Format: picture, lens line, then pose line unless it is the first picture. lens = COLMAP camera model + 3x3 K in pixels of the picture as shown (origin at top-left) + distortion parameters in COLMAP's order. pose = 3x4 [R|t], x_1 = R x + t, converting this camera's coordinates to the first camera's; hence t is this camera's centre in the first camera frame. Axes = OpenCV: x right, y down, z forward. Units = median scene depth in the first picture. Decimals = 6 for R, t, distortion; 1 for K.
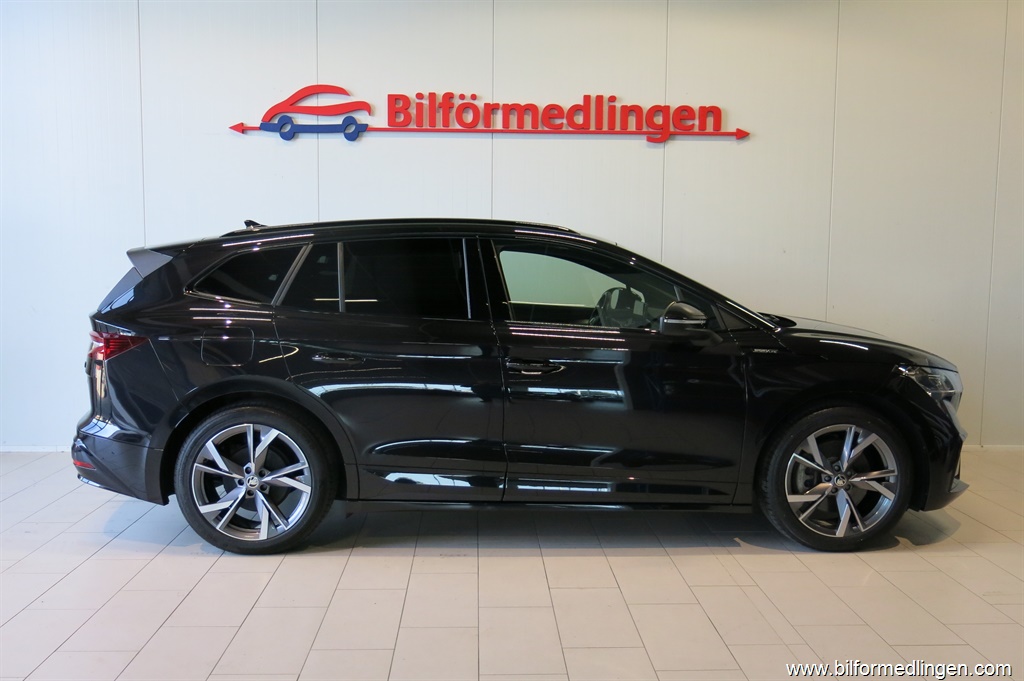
lens RADIAL K [[917.0, 0, 512.0], [0, 917.0, 340.5], [0, 0, 1]] dist [-0.003692, -0.002523]
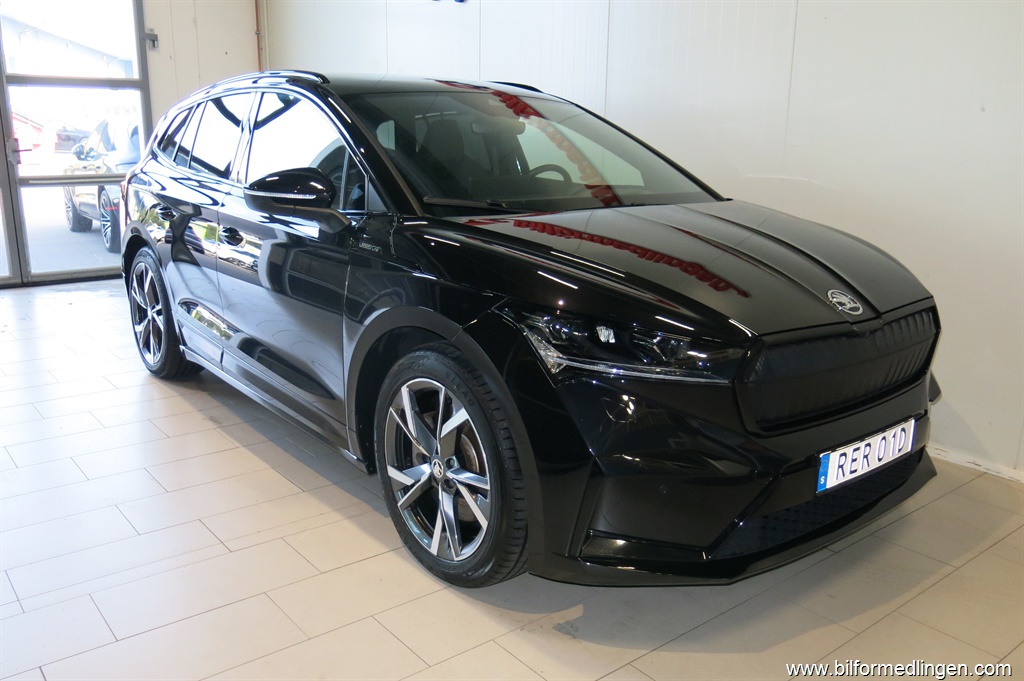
lens RADIAL K [[850.6, 0, 512.0], [0, 850.6, 340.5], [0, 0, 1]] dist [-0.002279, 0.001682]
pose [[0.599363, 0.189394, -0.777749, 0.852951], [-0.085786, 0.981209, 0.172830, -0.045343], [0.795867, -0.036868, 0.604347, 0.688317]]
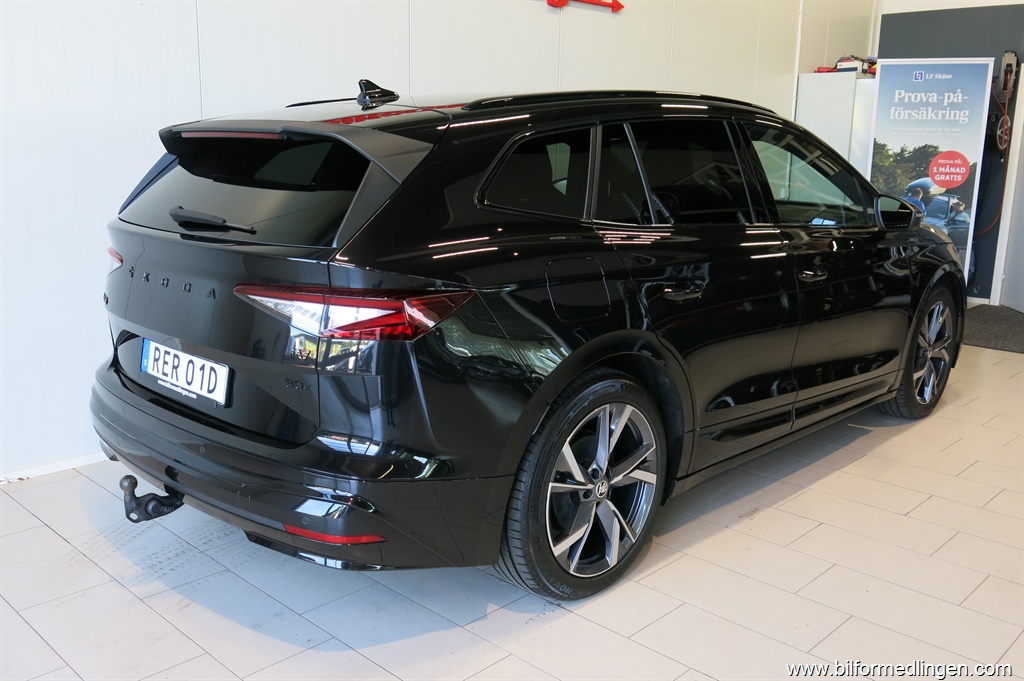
lens RADIAL K [[917.0, 0, 512.0], [0, 917.0, 340.5], [0, 0, 1]] dist [-0.003692, -0.002523]
pose [[0.720345, -0.144182, 0.678464, -0.751578], [0.053046, 0.986743, 0.153375, -0.057027], [-0.691584, -0.074493, 0.718444, 0.561917]]
